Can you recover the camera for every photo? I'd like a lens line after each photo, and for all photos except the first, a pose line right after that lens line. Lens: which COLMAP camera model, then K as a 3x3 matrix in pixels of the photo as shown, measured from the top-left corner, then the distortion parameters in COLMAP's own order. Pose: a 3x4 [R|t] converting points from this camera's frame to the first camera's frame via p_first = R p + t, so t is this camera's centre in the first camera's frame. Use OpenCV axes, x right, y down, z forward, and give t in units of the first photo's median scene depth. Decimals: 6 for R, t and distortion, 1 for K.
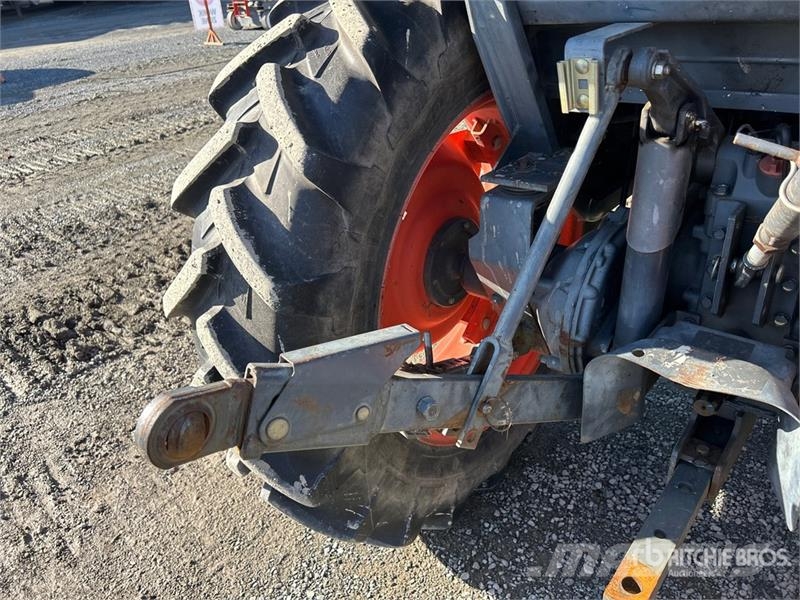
lens RADIAL K [[589.2, 0, 394.1], [0, 589.2, 295.0], [0, 0, 1]] dist [0.066960, -0.087853]
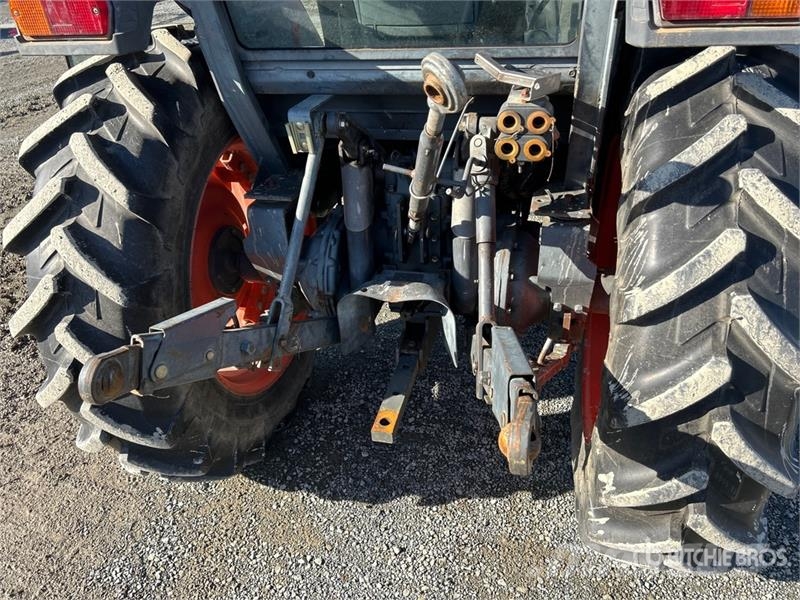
lens RADIAL K [[589.2, 0, 394.1], [0, 589.2, 295.0], [0, 0, 1]] dist [0.066960, -0.087853]
pose [[0.892884, -0.185168, 0.410453, -0.185422], [0.187272, 0.981667, 0.035475, 0.061841], [-0.409497, 0.045192, 0.911191, -0.510998]]
